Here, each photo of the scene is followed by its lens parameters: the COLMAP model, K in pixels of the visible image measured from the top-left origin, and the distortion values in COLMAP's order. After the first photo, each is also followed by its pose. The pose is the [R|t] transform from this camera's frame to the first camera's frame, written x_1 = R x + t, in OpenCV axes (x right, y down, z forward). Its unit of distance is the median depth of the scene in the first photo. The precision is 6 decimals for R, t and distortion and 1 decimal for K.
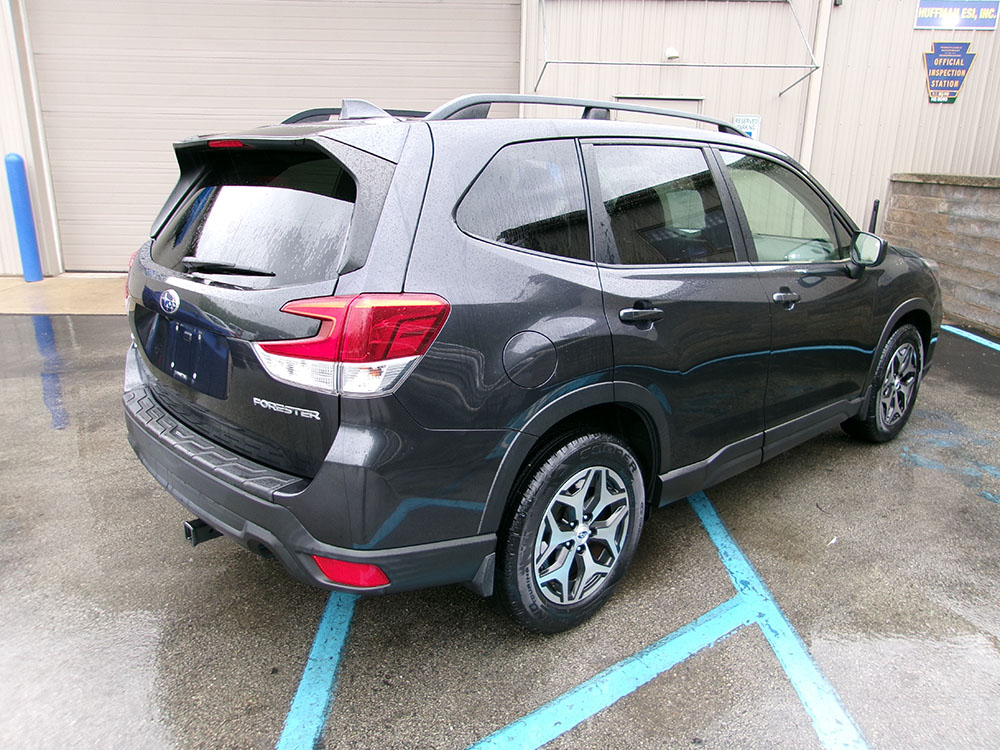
lens RADIAL K [[769.0, 0, 508.4], [0, 769.0, 375.6], [0, 0, 1]] dist [-0.028038, 0.057322]
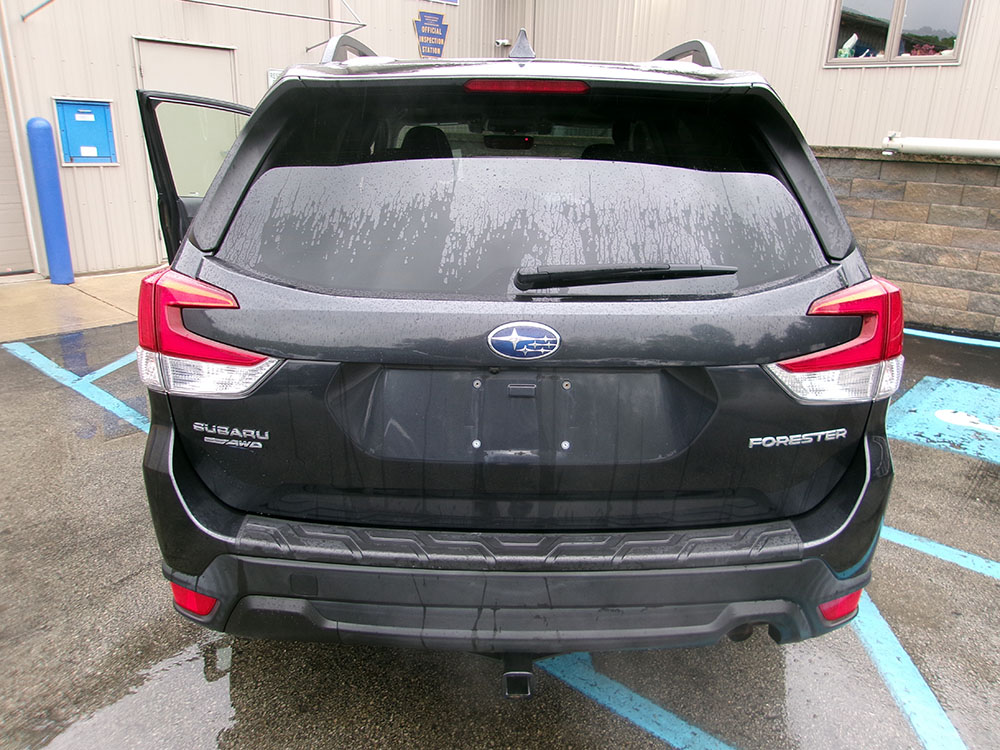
lens RADIAL K [[769.0, 0, 508.4], [0, 769.0, 375.6], [0, 0, 1]] dist [-0.028038, 0.057322]
pose [[0.683078, -0.220203, 0.696358, -0.818637], [0.183310, 0.974636, 0.128386, -0.139314], [-0.706966, 0.039951, 0.706118, 0.523240]]
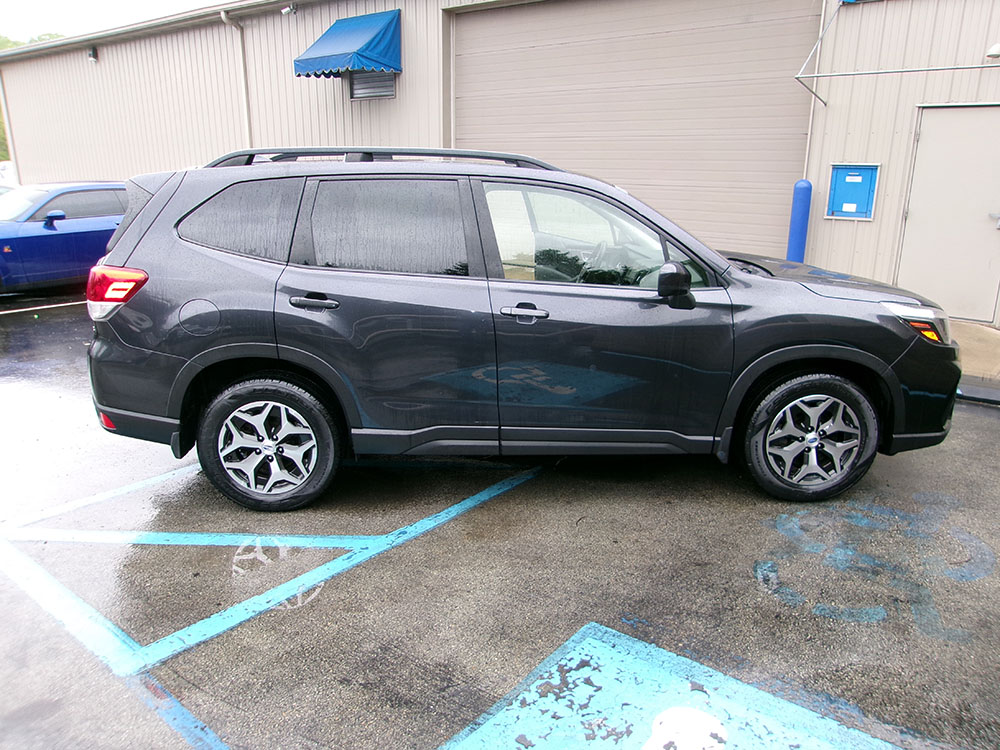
lens RADIAL K [[769.0, 0, 508.4], [0, 769.0, 375.6], [0, 0, 1]] dist [-0.028038, 0.057322]
pose [[0.756220, 0.170537, -0.631703, 1.327128], [-0.173082, 0.983185, 0.058225, -0.090850], [0.631010, 0.065306, 0.773021, 0.149630]]
